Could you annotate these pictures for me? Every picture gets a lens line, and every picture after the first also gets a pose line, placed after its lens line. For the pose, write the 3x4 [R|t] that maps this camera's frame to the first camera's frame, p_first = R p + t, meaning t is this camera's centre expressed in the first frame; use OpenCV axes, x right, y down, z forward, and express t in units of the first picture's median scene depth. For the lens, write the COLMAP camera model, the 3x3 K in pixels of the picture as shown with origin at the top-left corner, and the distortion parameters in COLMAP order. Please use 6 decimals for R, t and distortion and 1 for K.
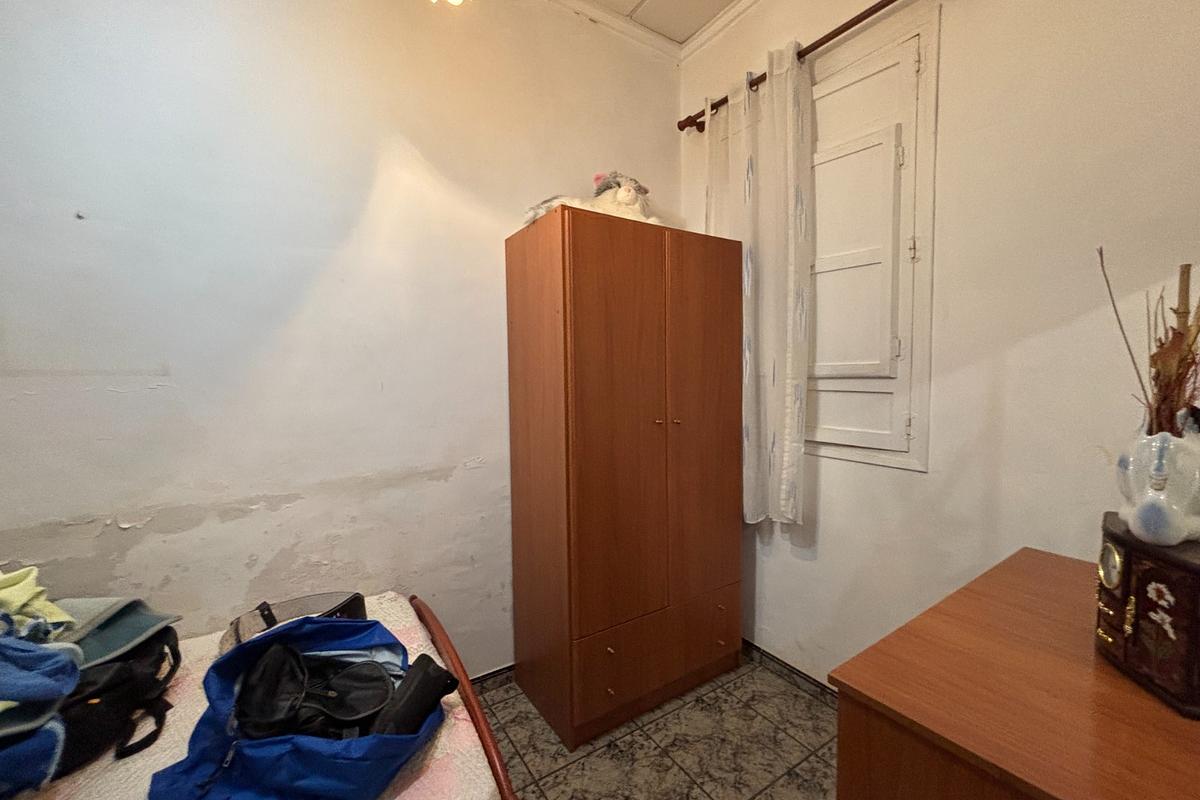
lens RADIAL K [[483.4, 0, 596.9], [0, 483.4, 397.1], [0, 0, 1]] dist [0.000476, 0.000021]
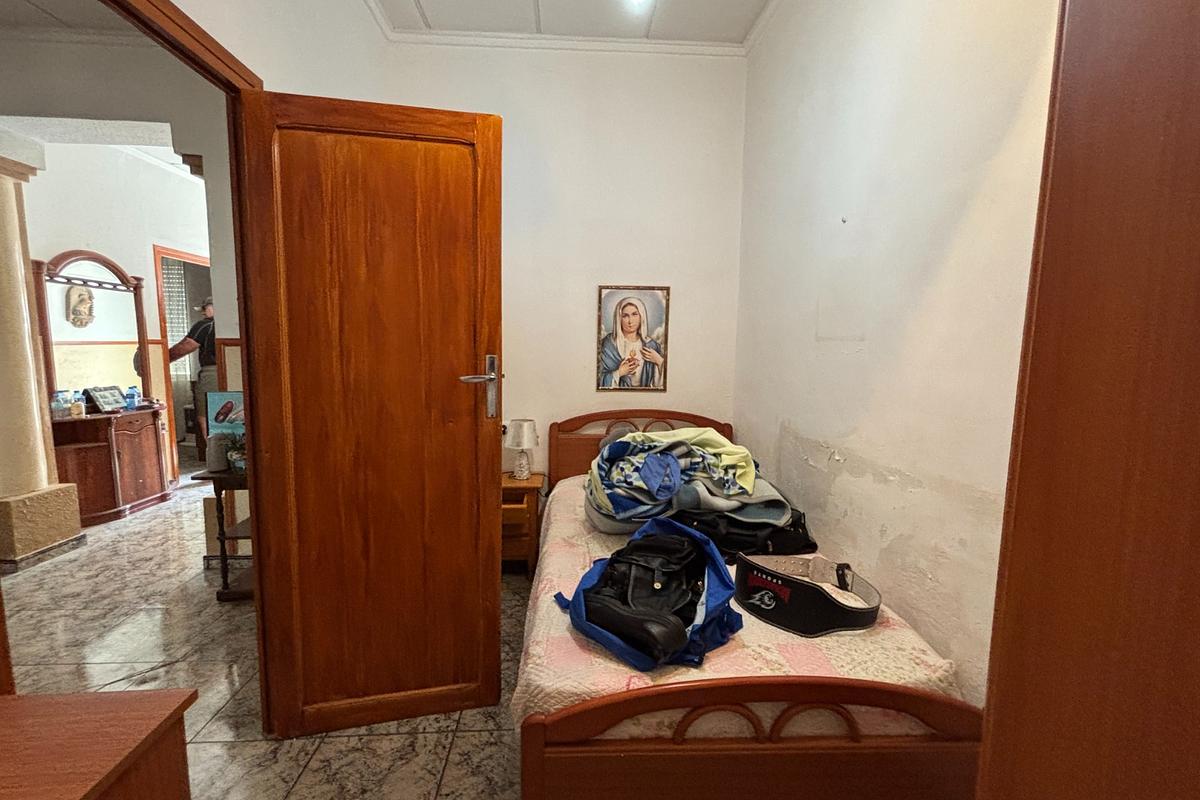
lens RADIAL K [[483.4, 0, 596.9], [0, 483.4, 397.1], [0, 0, 1]] dist [0.000476, 0.000021]
pose [[-0.504497, 0.091843, -0.858515, 0.432923], [-0.043466, 0.990364, 0.131491, -0.036165], [0.862319, 0.103653, -0.495643, 1.039321]]
